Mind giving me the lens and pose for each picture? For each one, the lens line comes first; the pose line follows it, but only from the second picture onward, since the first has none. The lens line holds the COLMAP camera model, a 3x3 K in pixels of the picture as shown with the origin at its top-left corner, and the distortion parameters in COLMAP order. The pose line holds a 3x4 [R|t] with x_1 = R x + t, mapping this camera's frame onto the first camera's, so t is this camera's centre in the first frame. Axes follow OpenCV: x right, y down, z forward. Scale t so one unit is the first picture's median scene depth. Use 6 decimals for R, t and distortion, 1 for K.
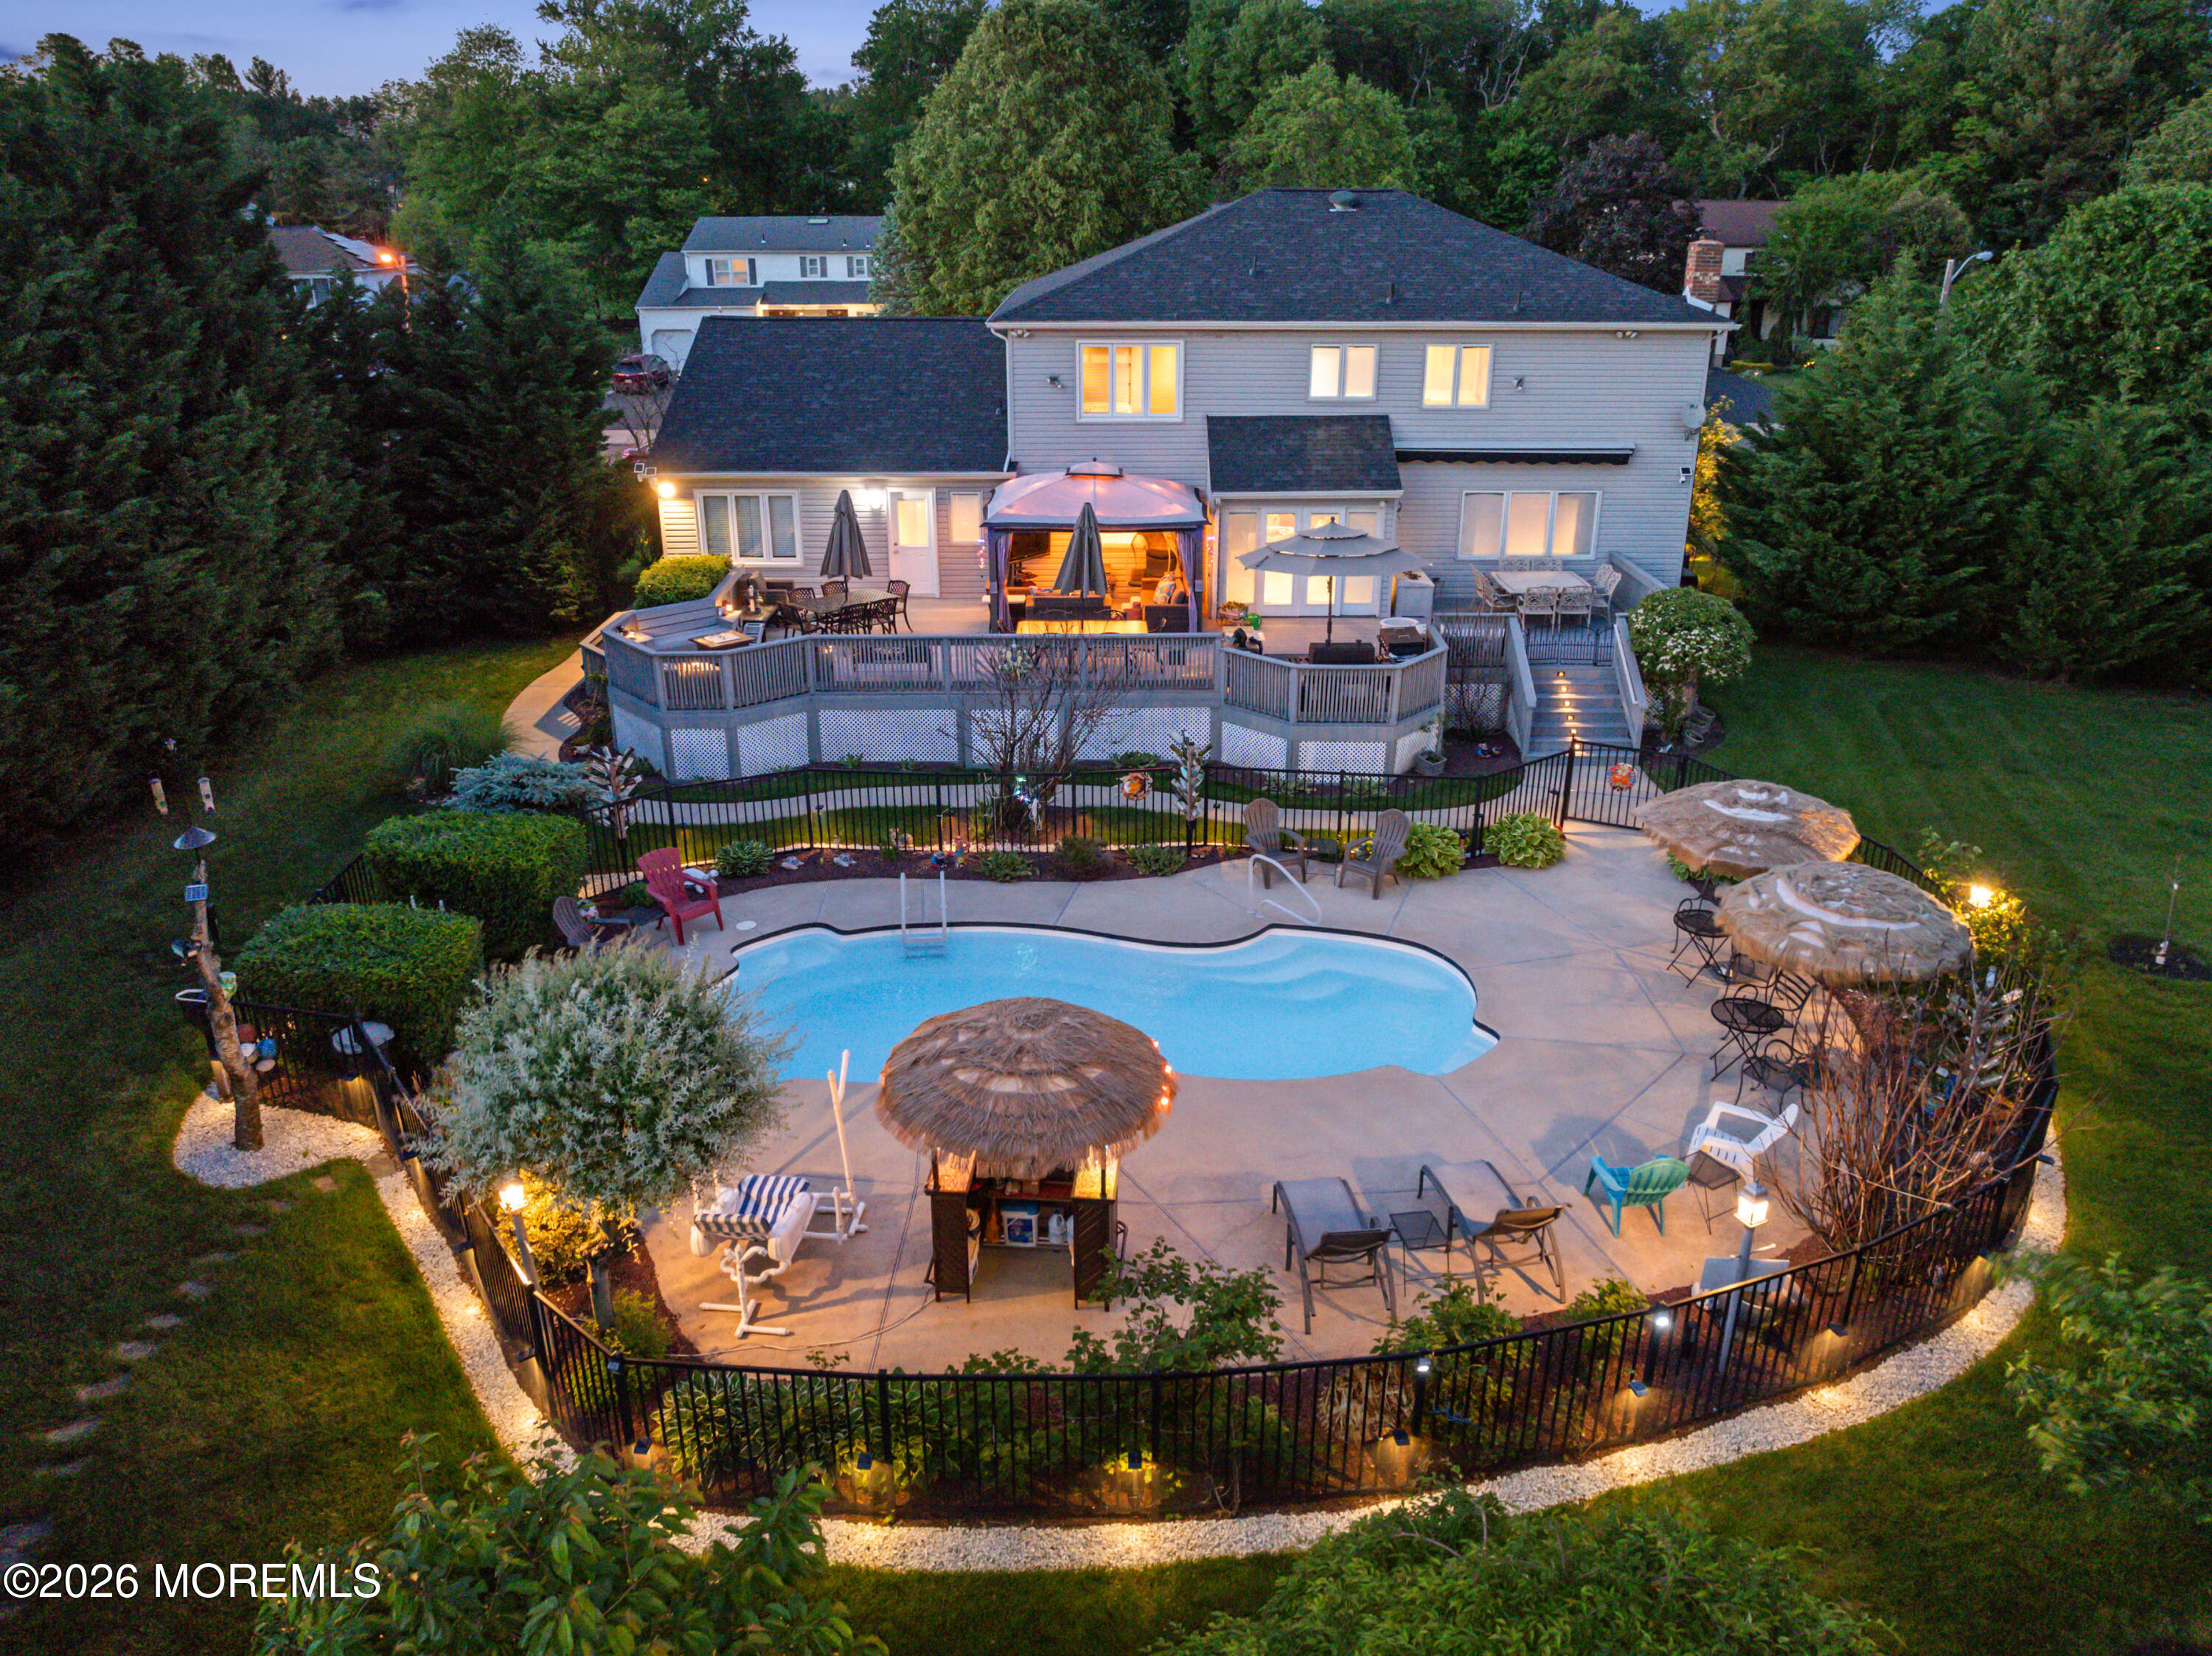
lens RADIAL K [[1588.9, 0, 1106.0], [0, 1588.9, 828.0], [0, 0, 1]] dist [-0.042504, 0.001660]
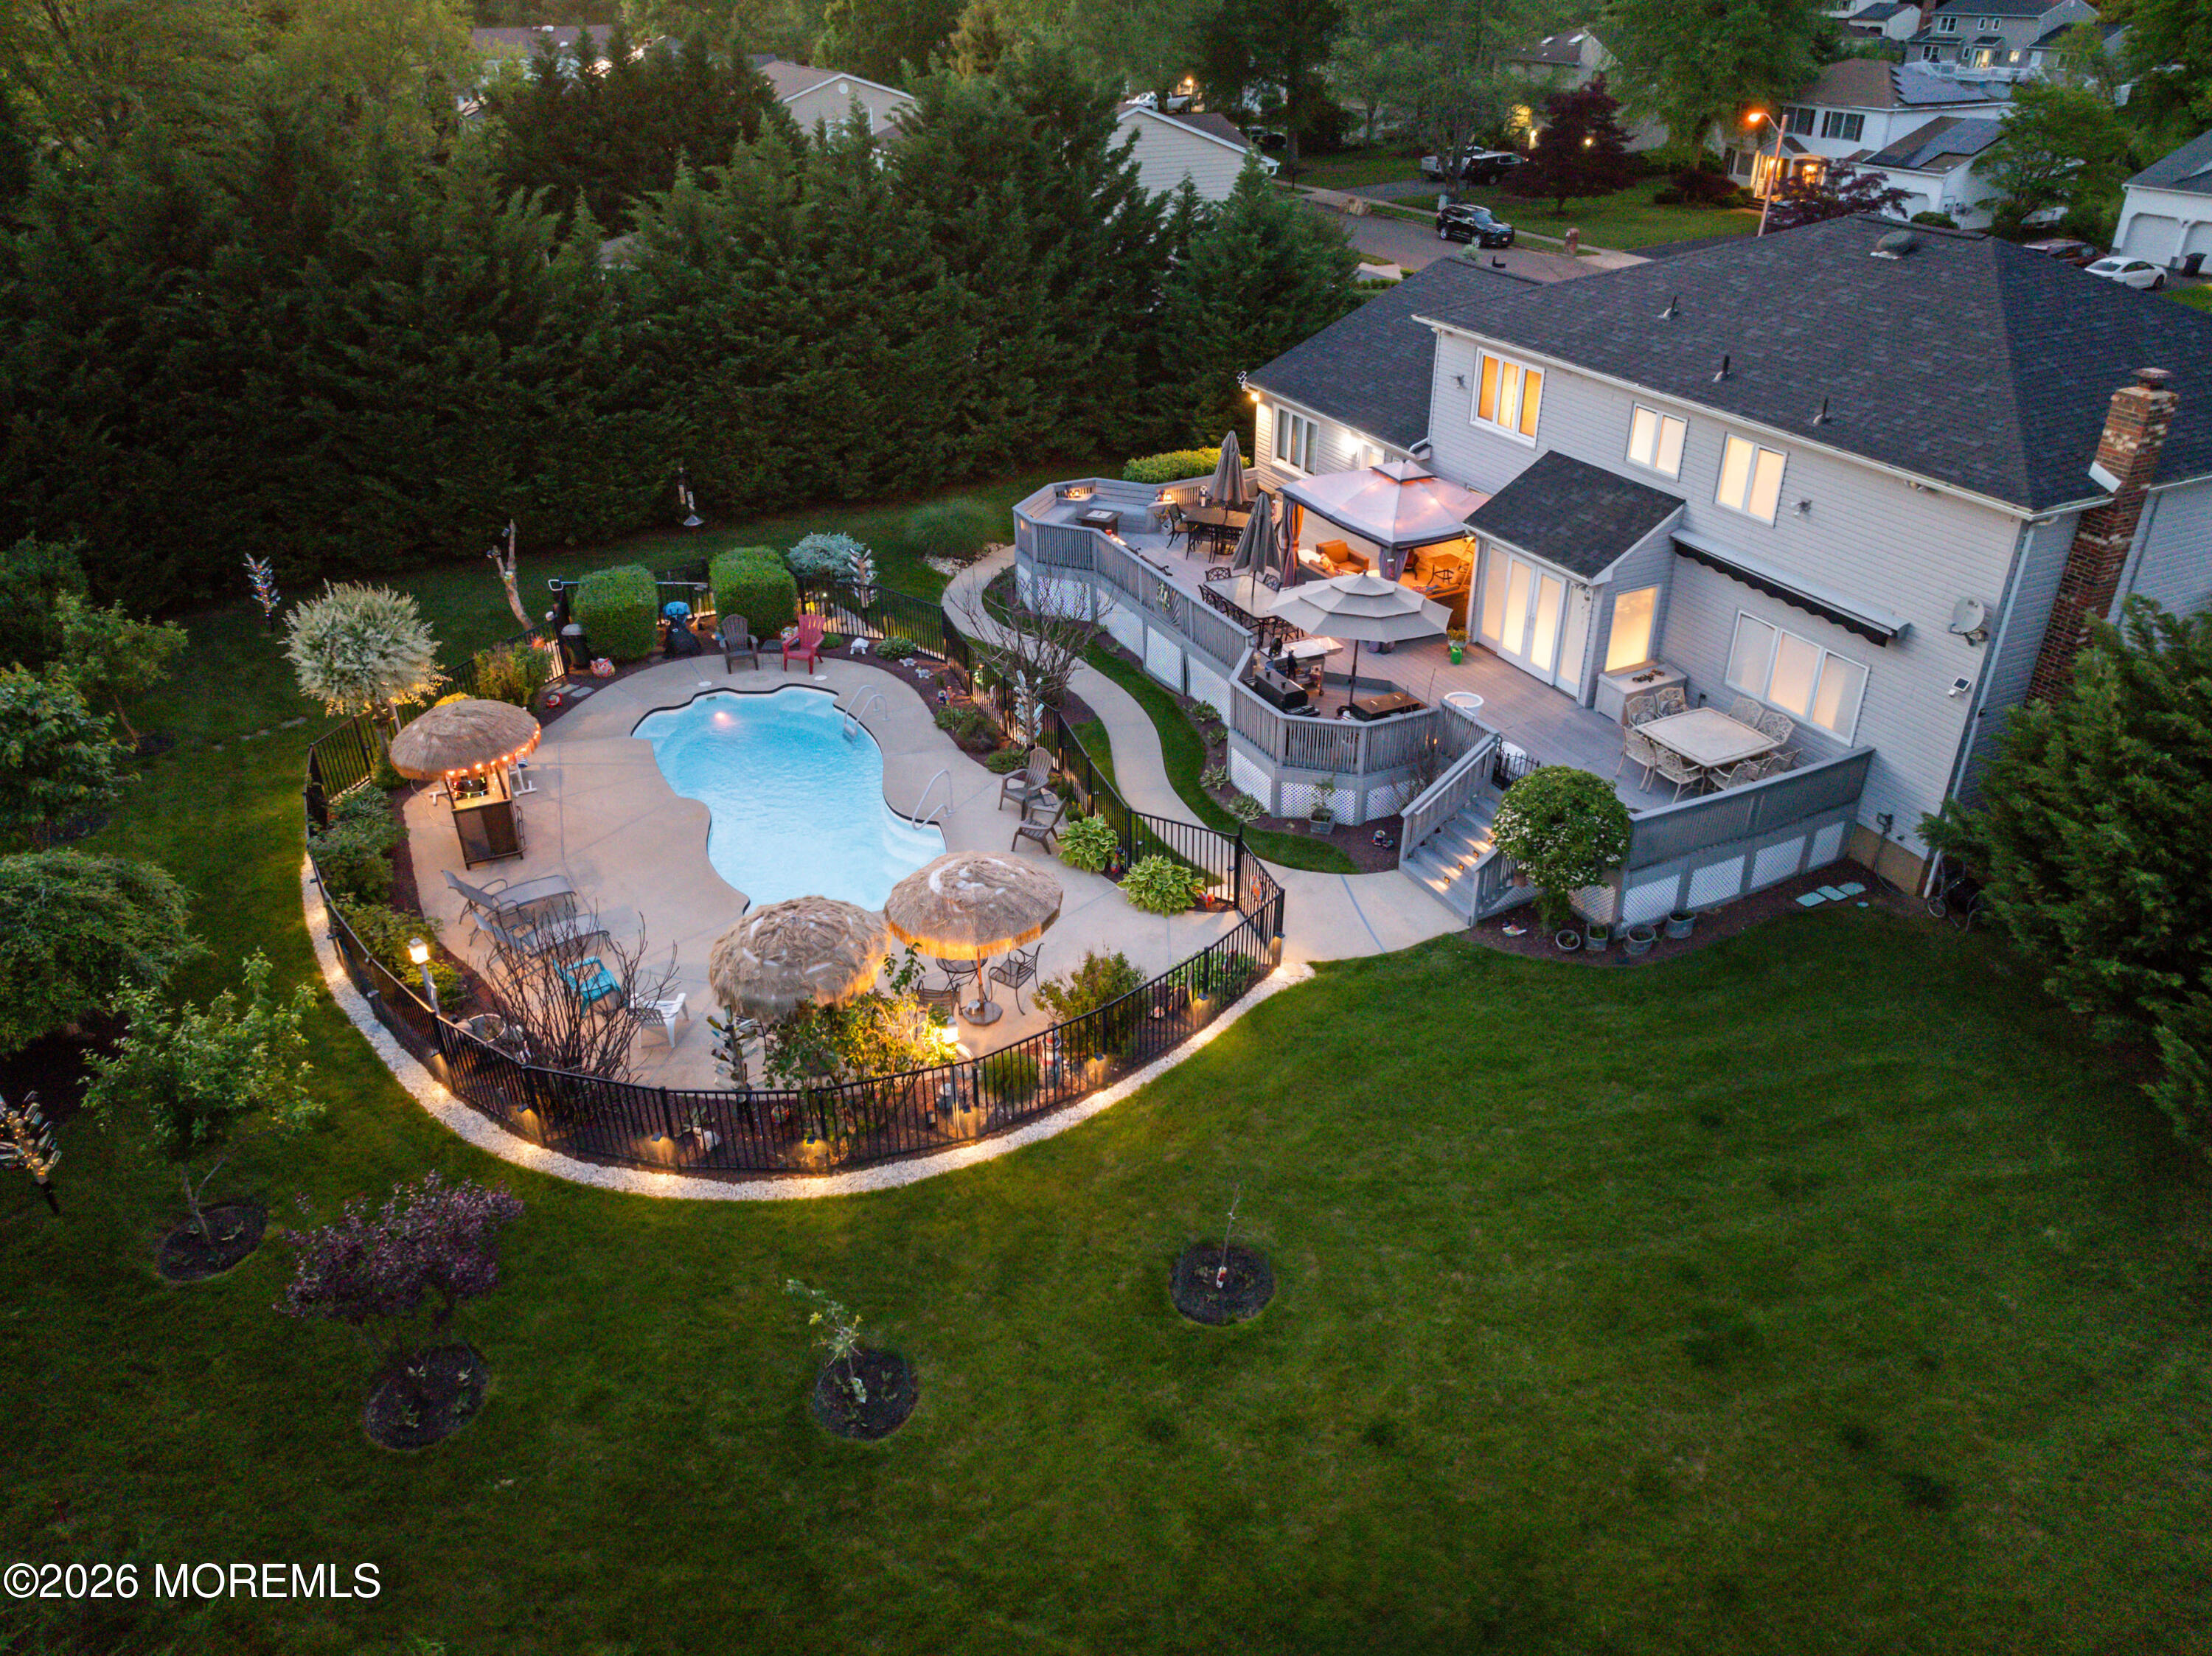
lens RADIAL K [[1556.2, 0, 1106.0], [0, 1556.2, 828.0], [0, 0, 1]] dist [-0.003657, -0.086052]
pose [[0.432722, 0.444712, -0.784208, 0.822316], [-0.327928, 0.887923, 0.322578, -0.277667], [0.839771, 0.117577, 0.530057, 0.289612]]
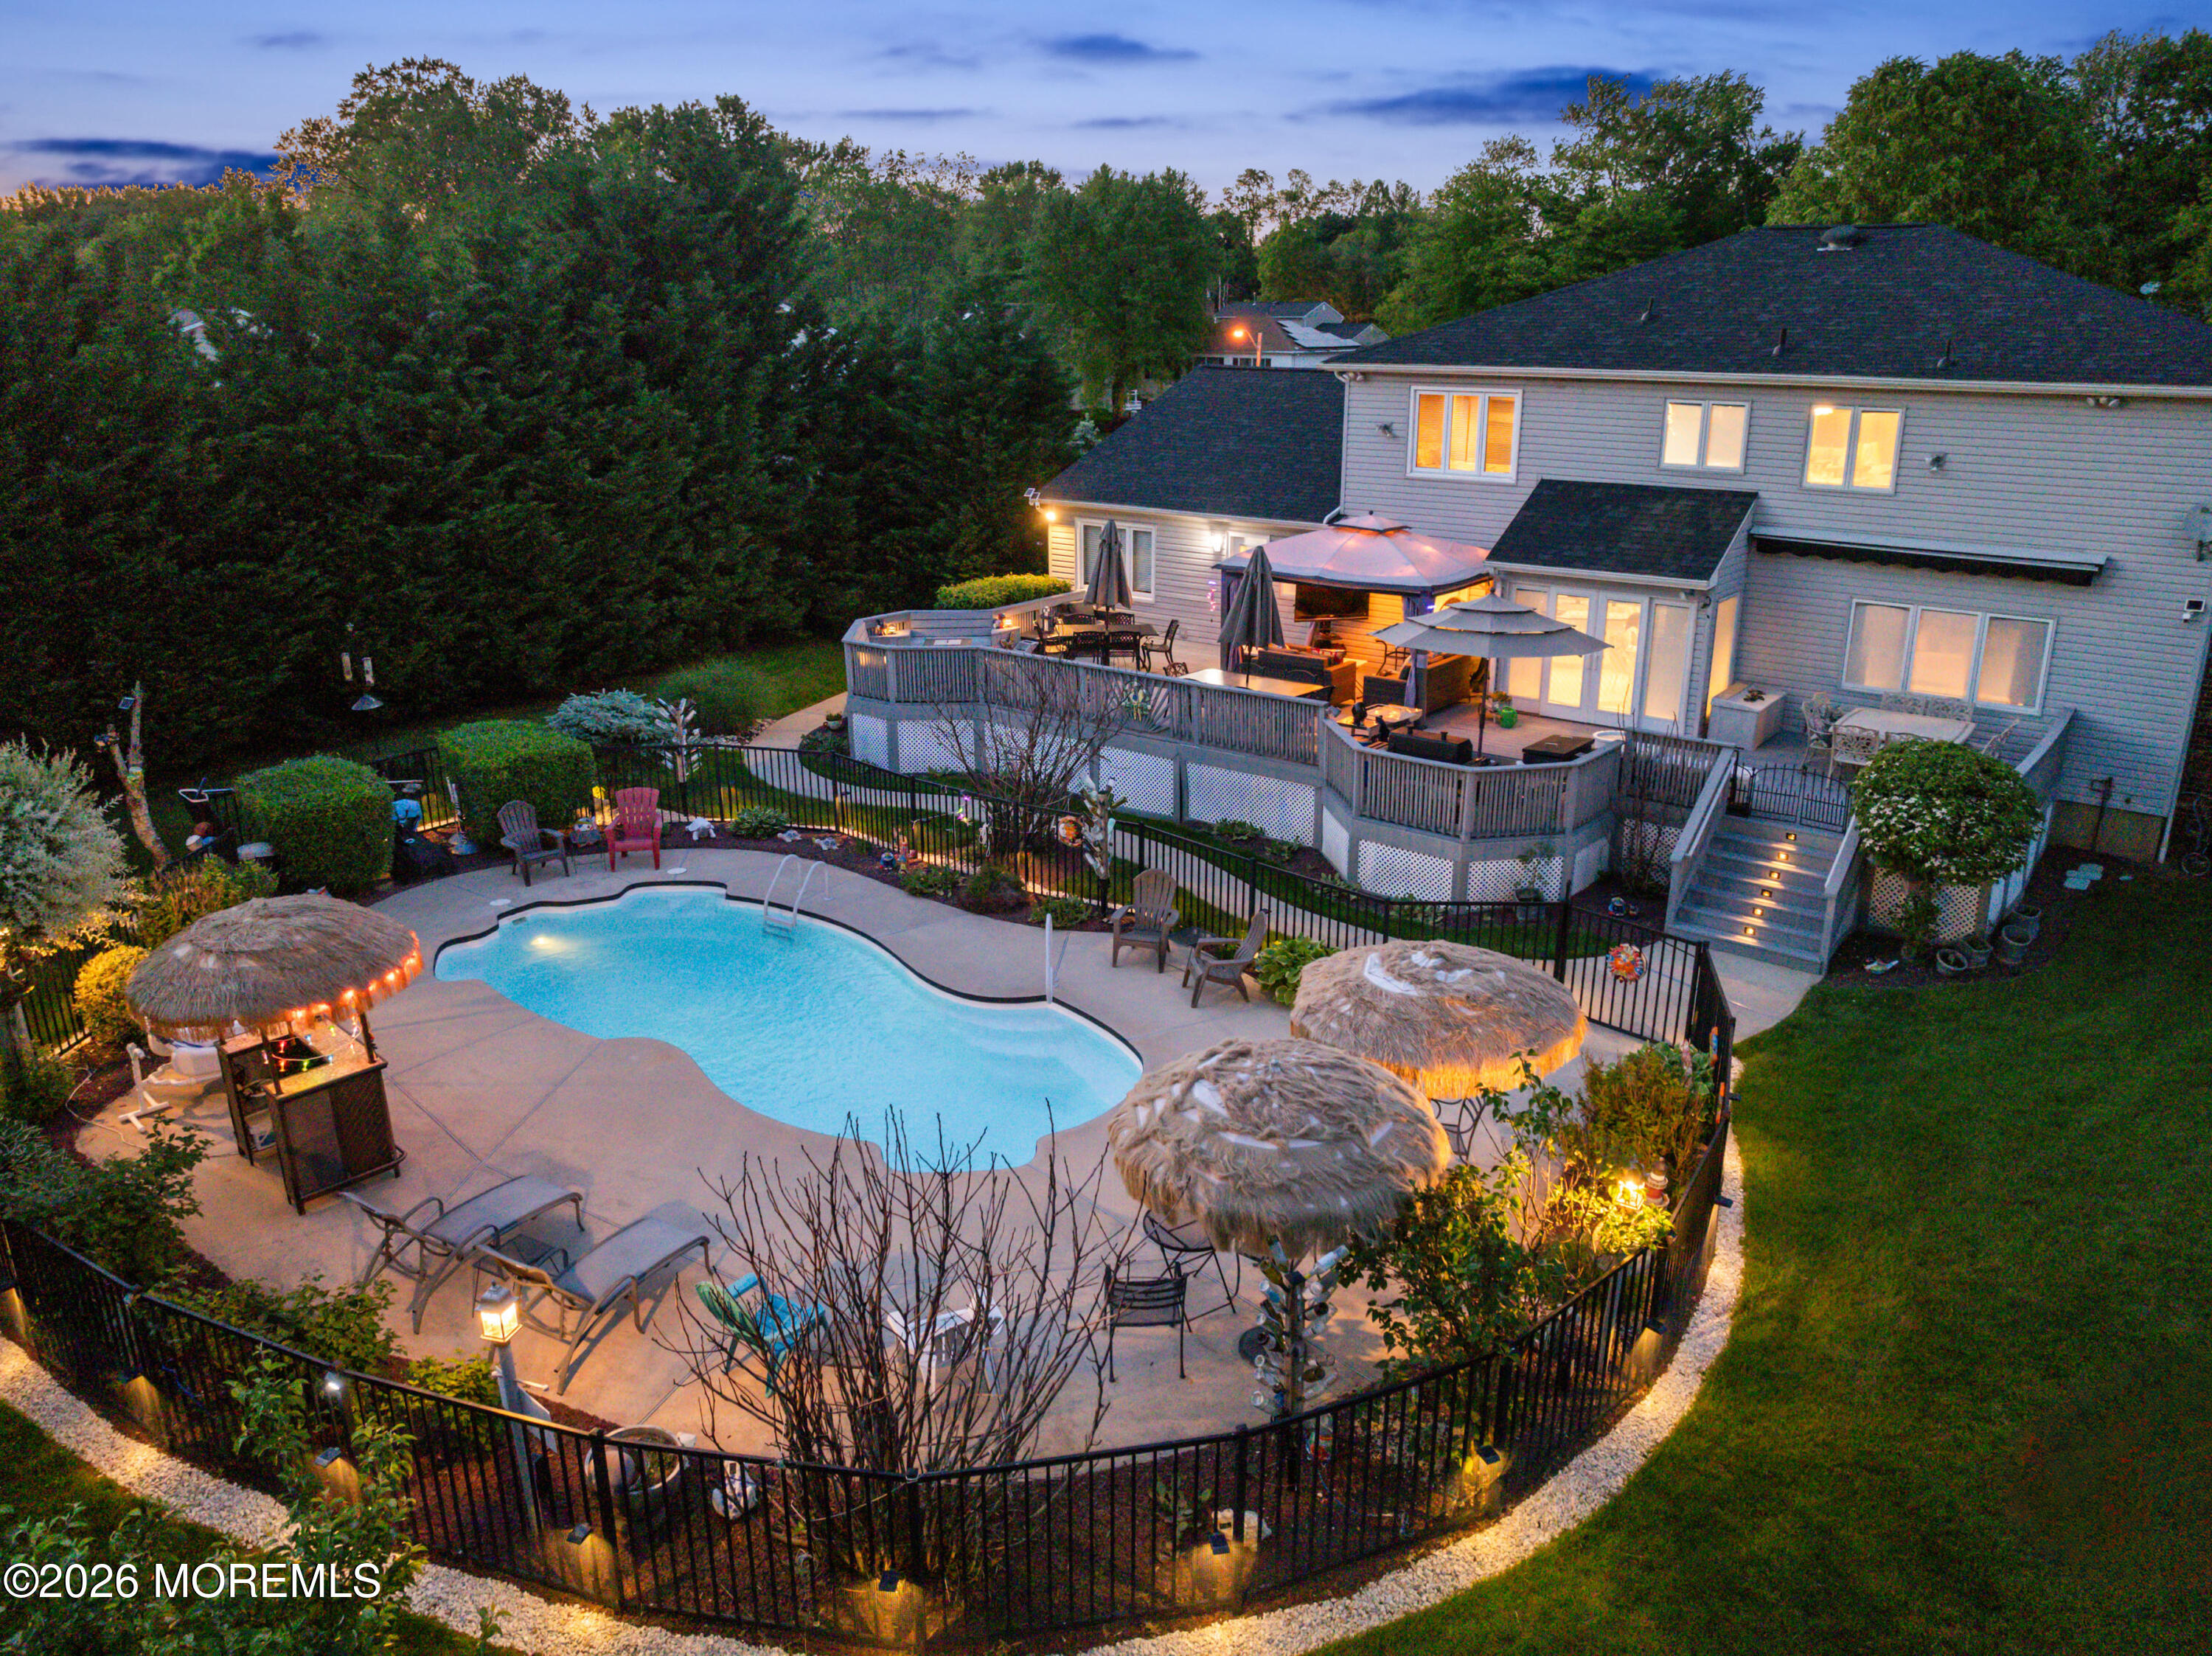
lens RADIAL K [[1588.9, 0, 1106.0], [0, 1588.9, 828.0], [0, 0, 1]] dist [-0.042504, 0.001660]
pose [[0.777612, 0.192833, -0.598444, 0.436687], [-0.233191, 0.972376, 0.010316, -0.031532], [0.583902, 0.131530, 0.801098, 0.207980]]
